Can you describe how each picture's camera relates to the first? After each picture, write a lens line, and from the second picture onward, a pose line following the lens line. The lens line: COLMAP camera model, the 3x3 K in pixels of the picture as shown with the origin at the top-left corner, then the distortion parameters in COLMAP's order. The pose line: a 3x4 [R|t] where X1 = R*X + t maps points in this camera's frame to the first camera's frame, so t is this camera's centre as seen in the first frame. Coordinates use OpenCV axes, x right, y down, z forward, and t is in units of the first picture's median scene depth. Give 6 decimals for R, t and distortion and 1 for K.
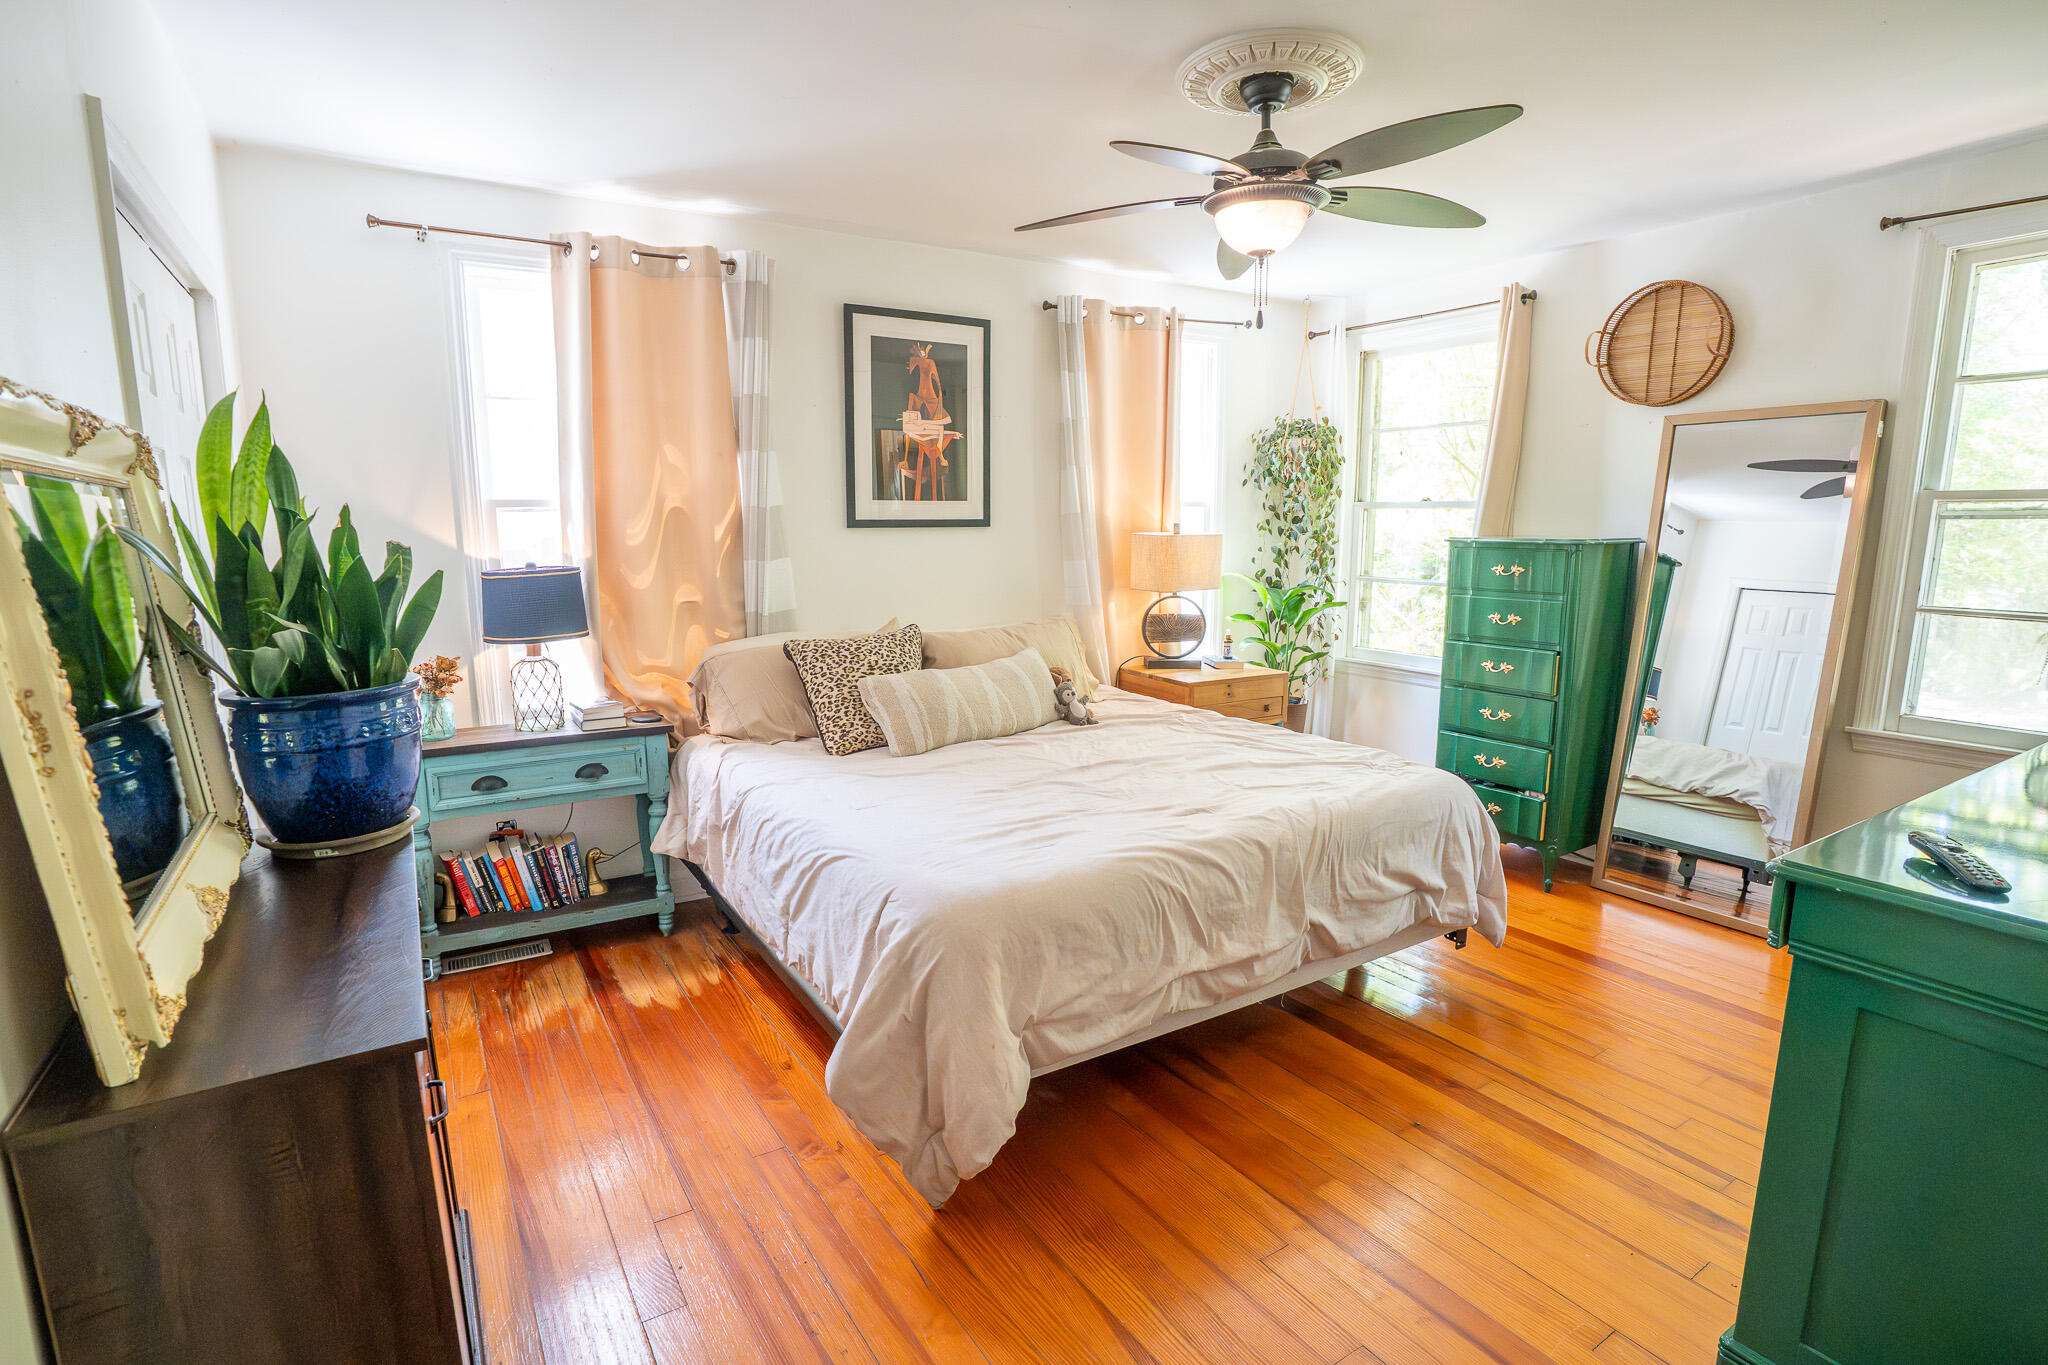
lens RADIAL K [[946.2, 0, 1010.4], [0, 946.2, 681.8], [0, 0, 1]] dist [-0.069853, 0.027953]
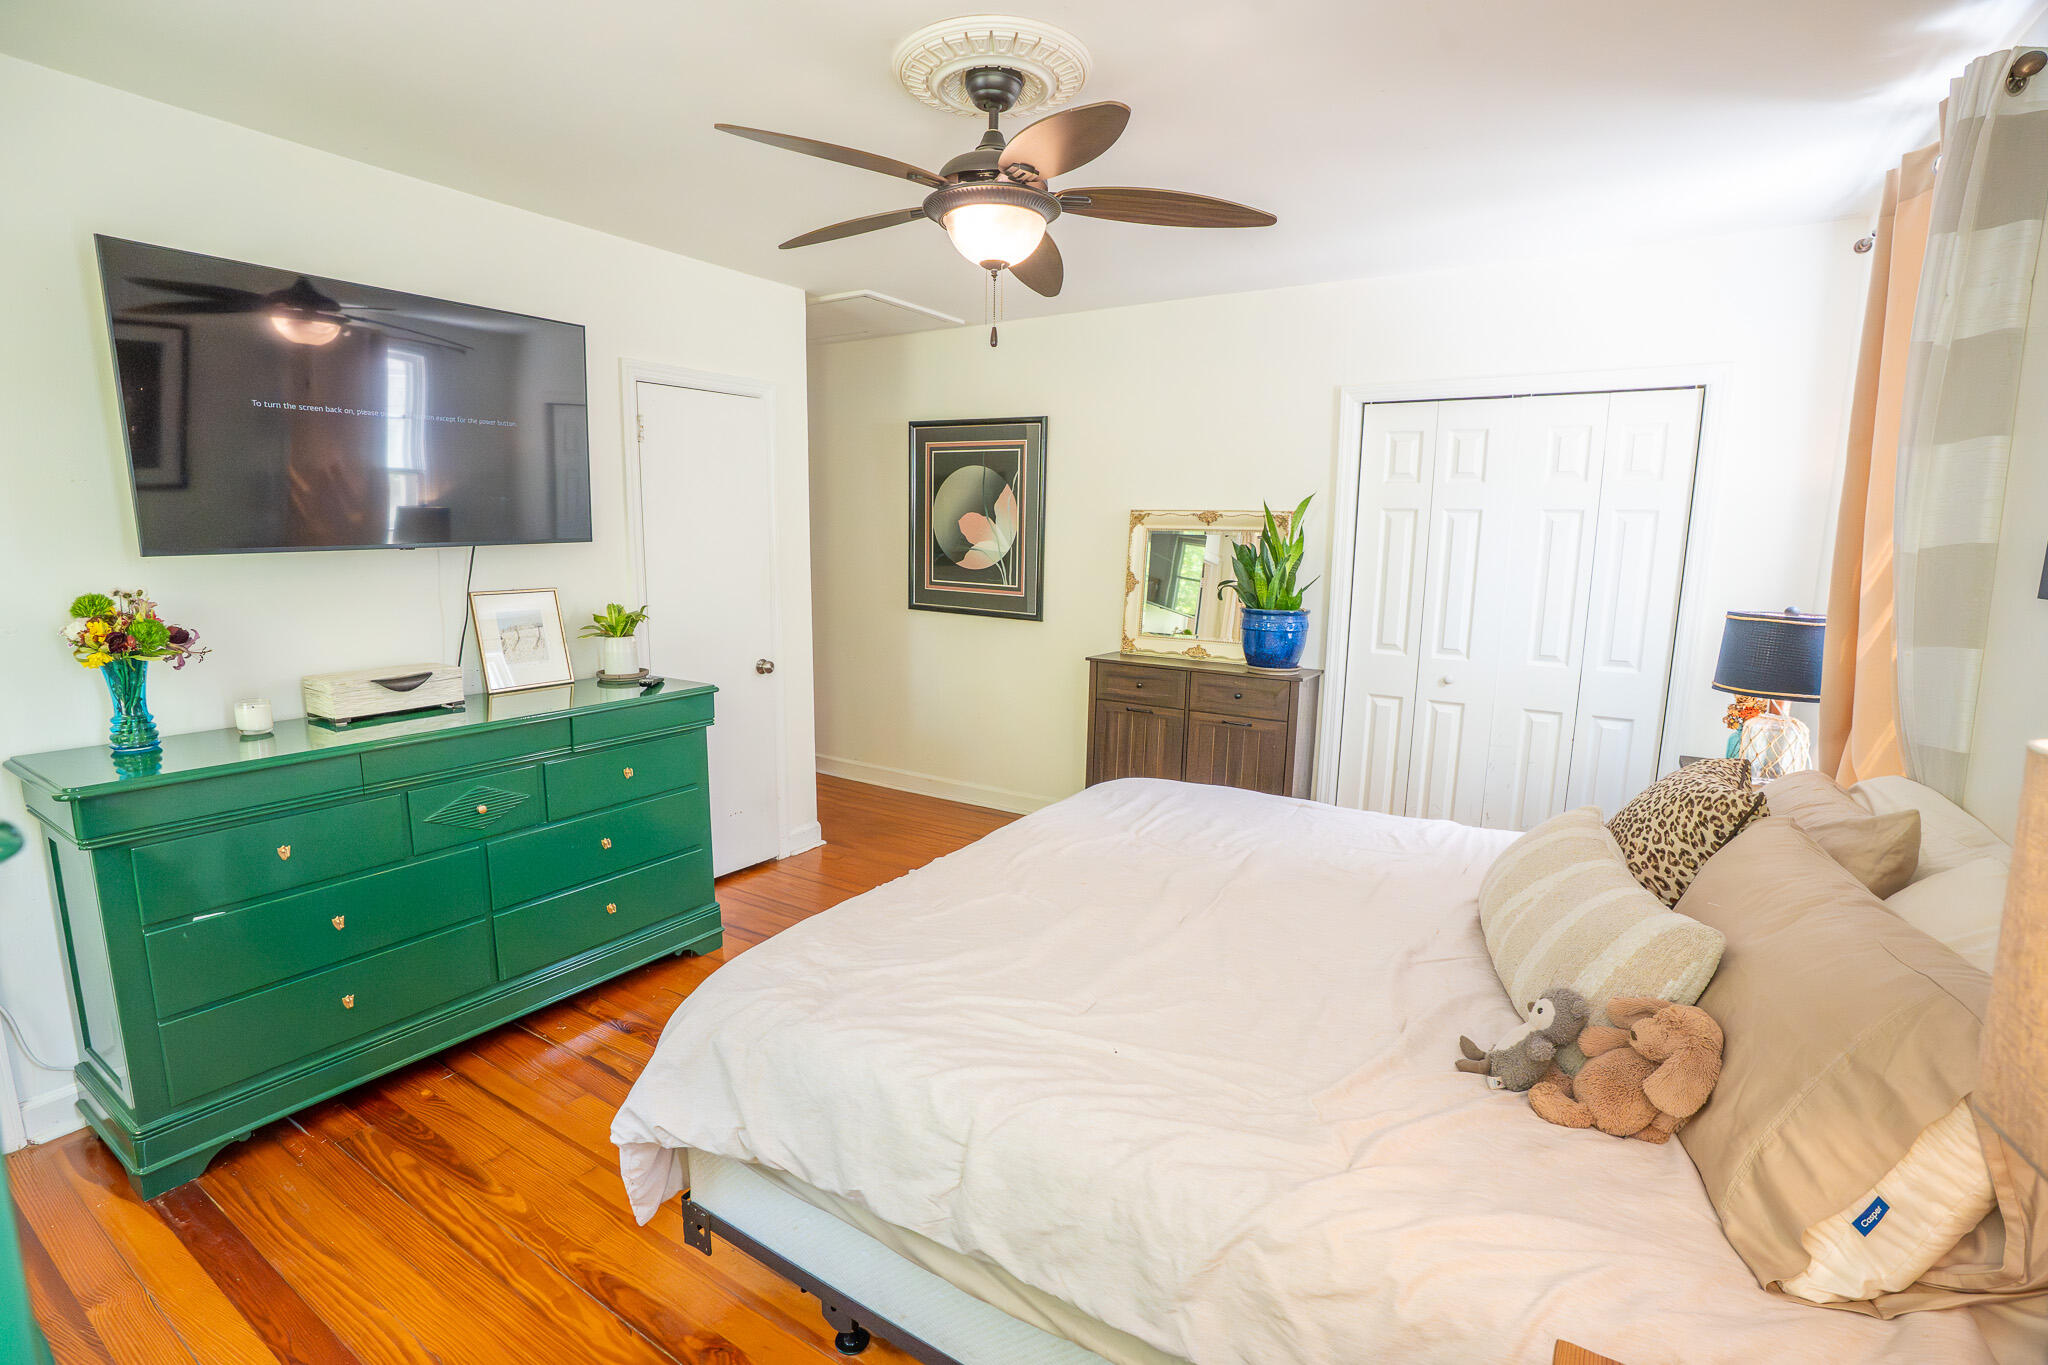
lens RADIAL K [[985.4, 0, 1001.9], [0, 985.4, 690.5], [0, 0, 1]] dist [-0.067598, 0.022412]
pose [[-0.903011, 0.064056, -0.424815, 0.415548], [-0.080223, 0.946288, 0.313215, -0.216465], [0.422060, 0.316916, -0.849370, 1.161904]]
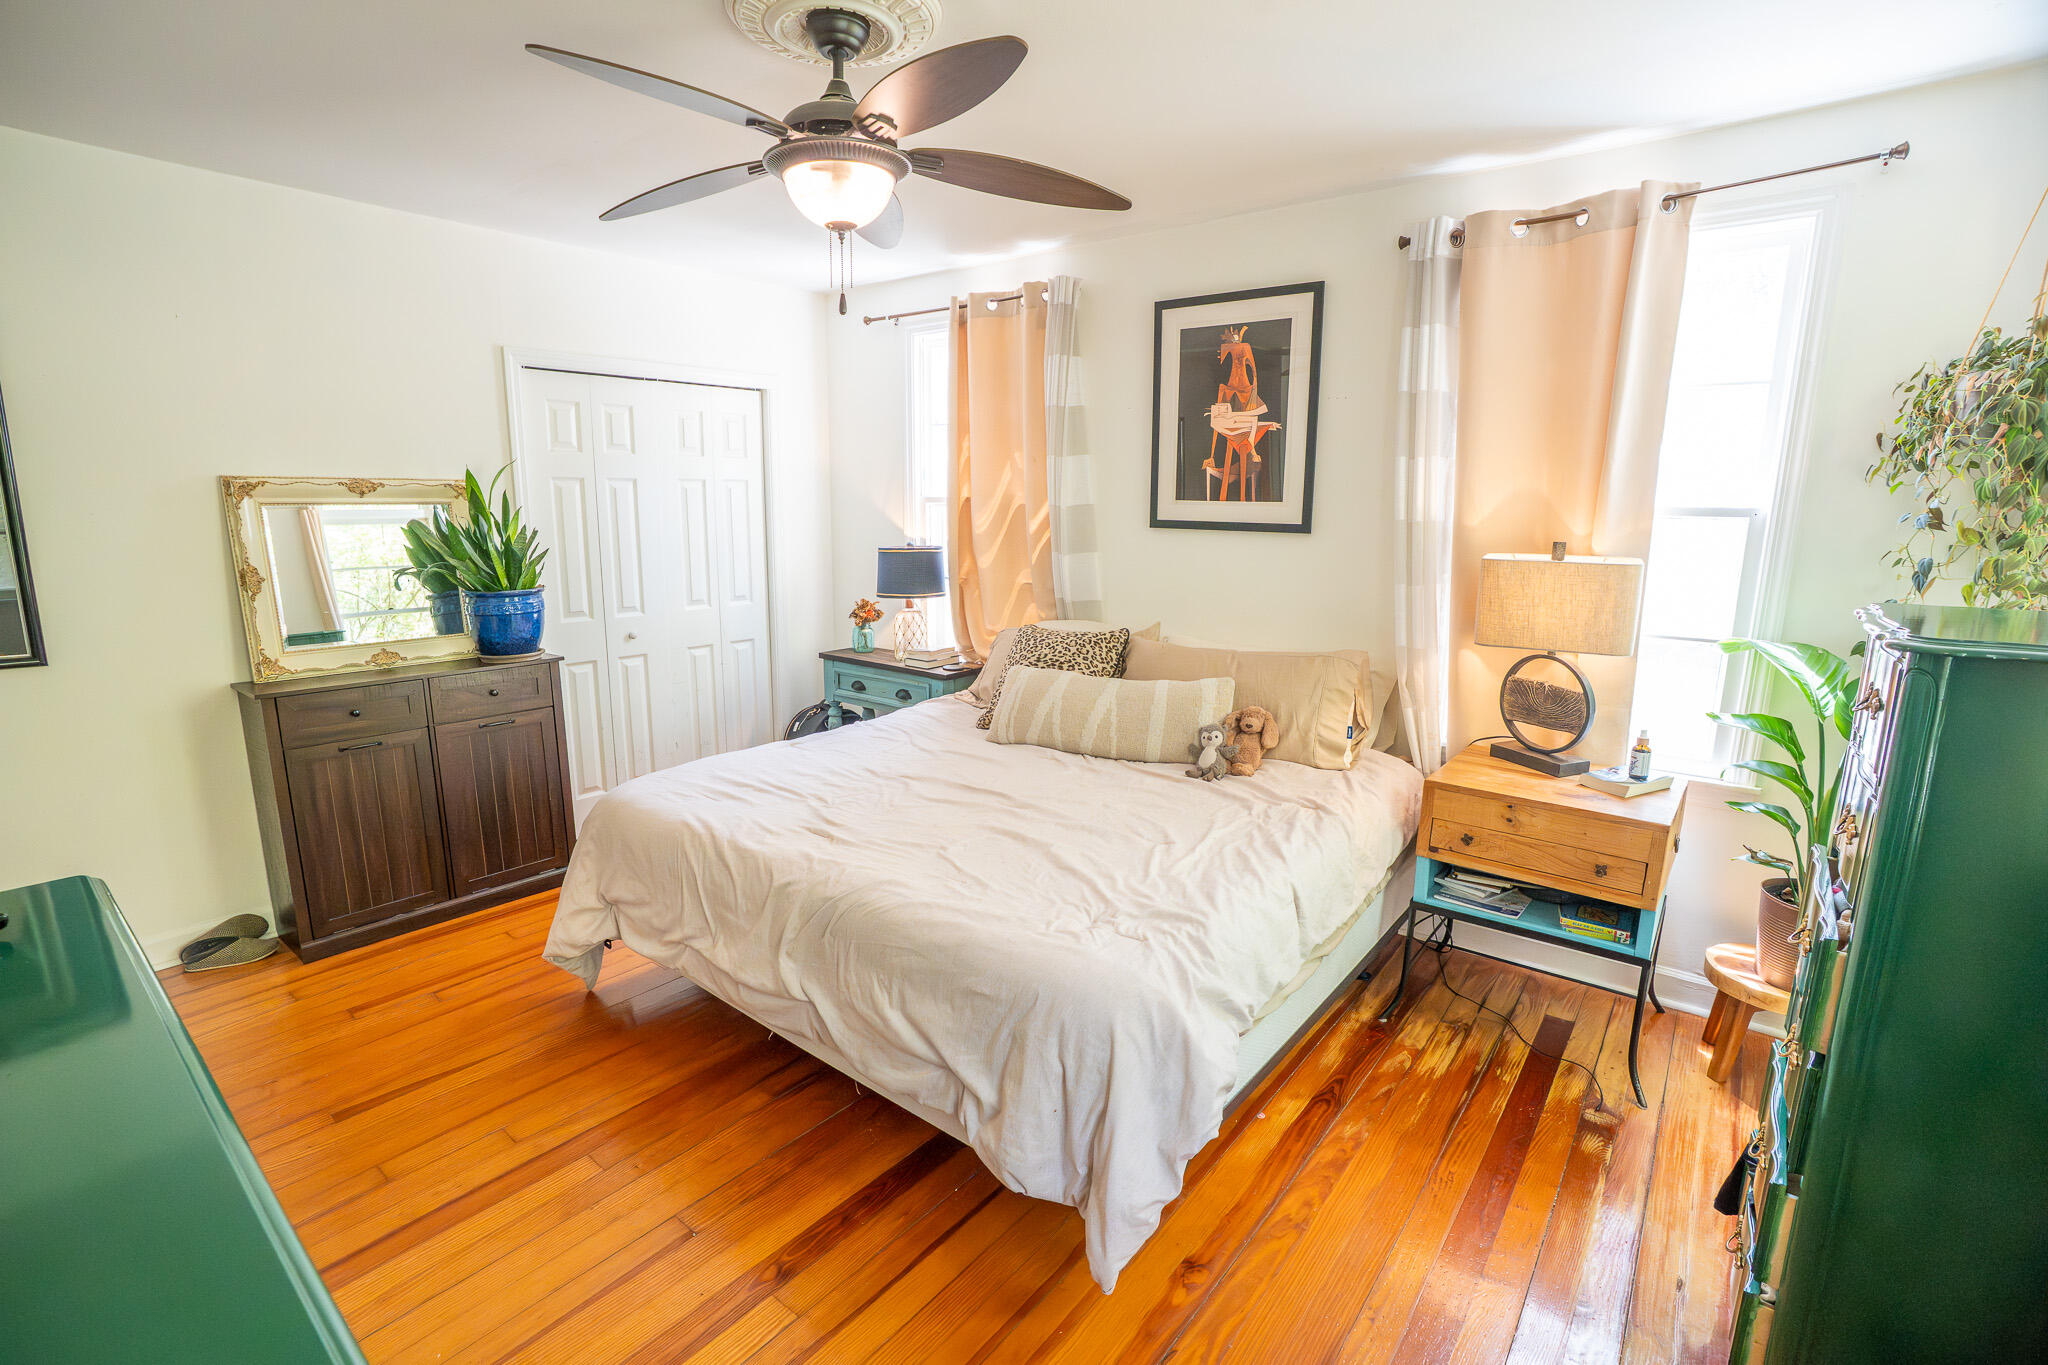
lens RADIAL K [[926.1, 0, 1060.5], [0, 926.1, 691.0], [0, 0, 1]] dist [-0.055800, 0.000293]
pose [[0.375345, 0.195743, -0.905981, 0.710633], [-0.168431, 0.975577, 0.140999, -0.114900], [0.911453, 0.099672, 0.399147, 0.530085]]
